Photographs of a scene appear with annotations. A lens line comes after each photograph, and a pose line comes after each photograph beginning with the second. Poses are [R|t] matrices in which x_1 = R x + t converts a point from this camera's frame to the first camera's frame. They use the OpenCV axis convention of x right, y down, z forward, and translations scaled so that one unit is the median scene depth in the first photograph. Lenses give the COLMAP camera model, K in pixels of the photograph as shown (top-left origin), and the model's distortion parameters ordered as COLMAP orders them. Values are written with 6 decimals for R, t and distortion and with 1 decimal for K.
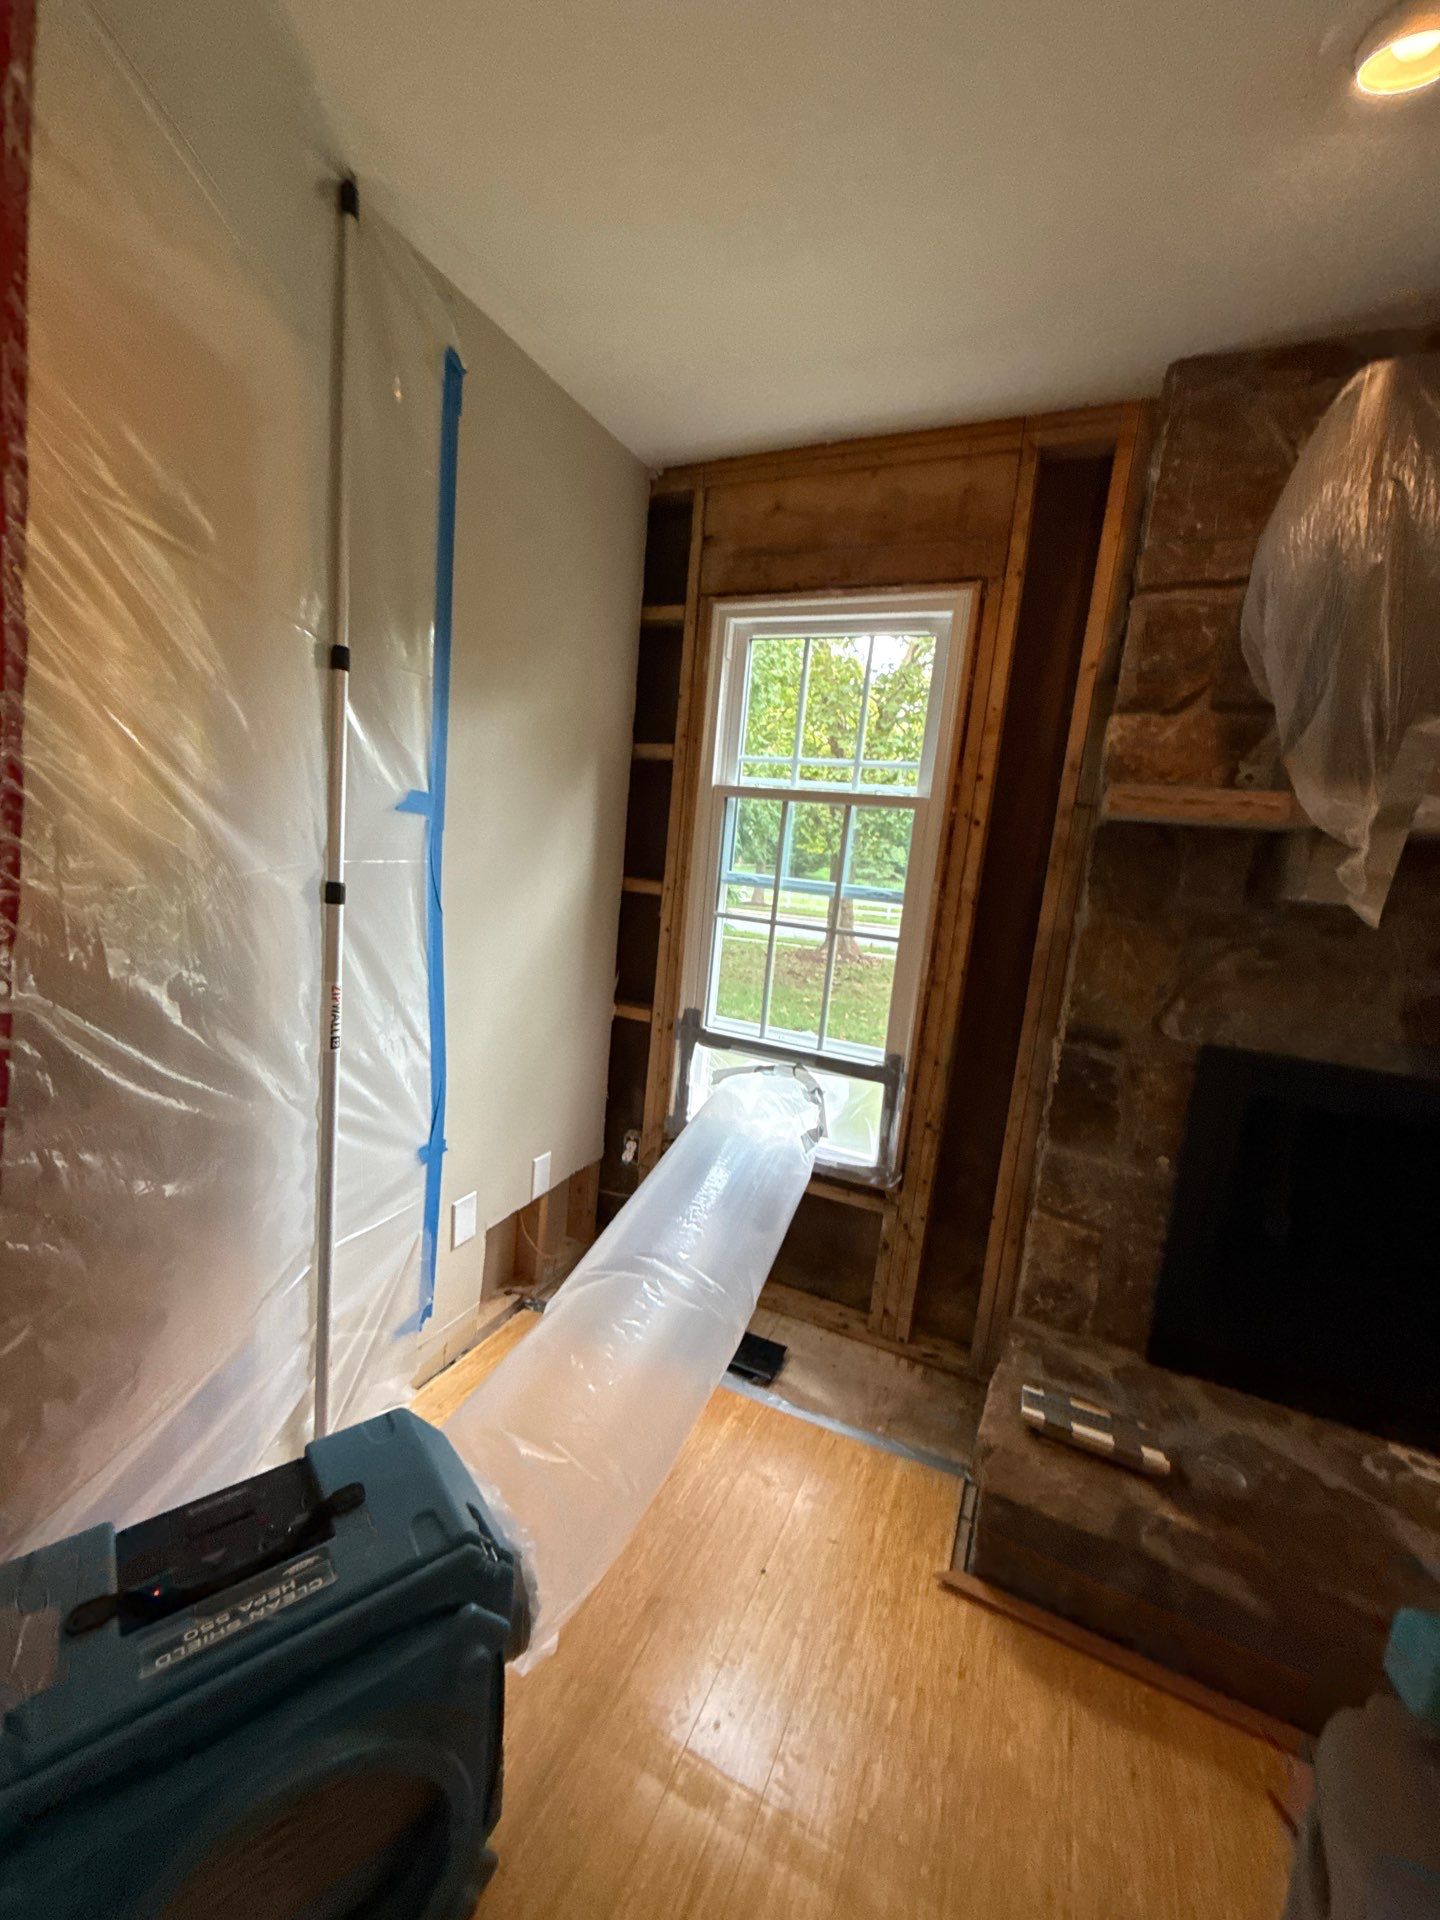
lens RADIAL K [[756.8, 0, 724.1], [0, 756.8, 958.4], [0, 0, 1]] dist [-0.000333, 0.000129]
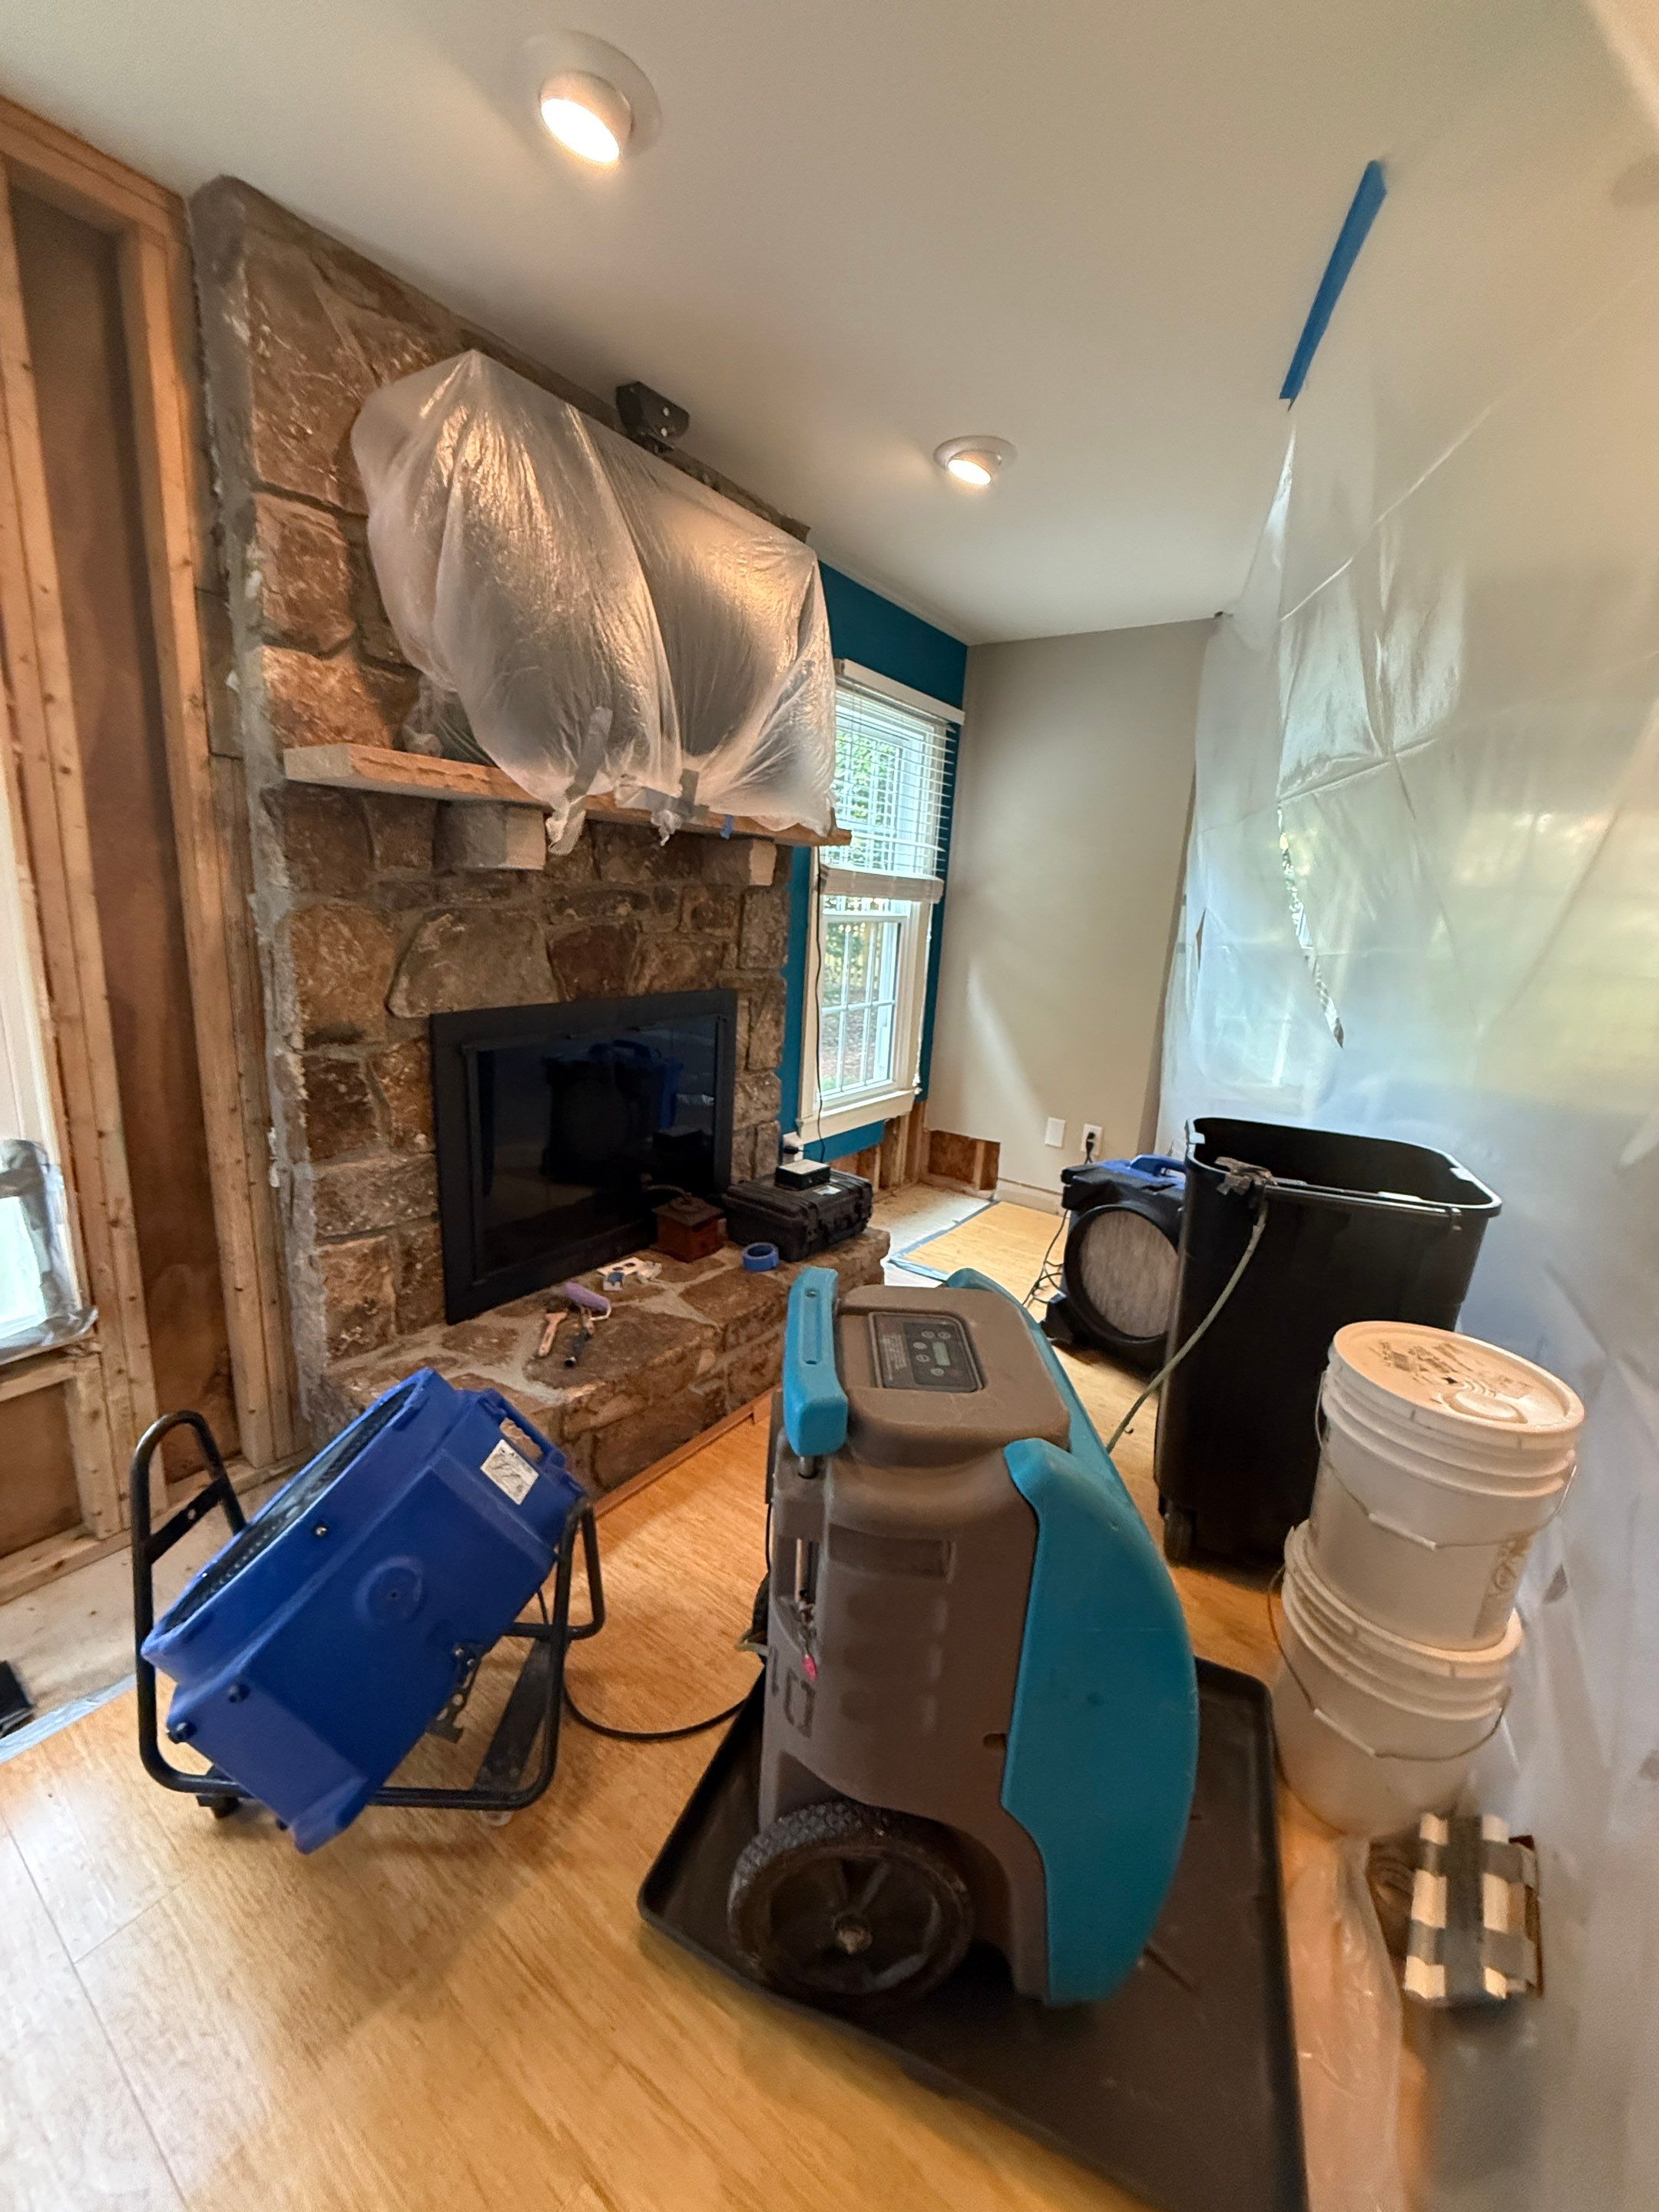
lens RADIAL K [[882.6, 0, 836.0], [0, 882.6, 1099.7], [0, 0, 1]] dist [-0.000535, -0.000089]
pose [[0.186958, -0.305696, 0.933594, -0.405857], [0.107631, 0.951003, 0.289842, -0.063470], [-0.976454, 0.046295, 0.210700, 0.213375]]
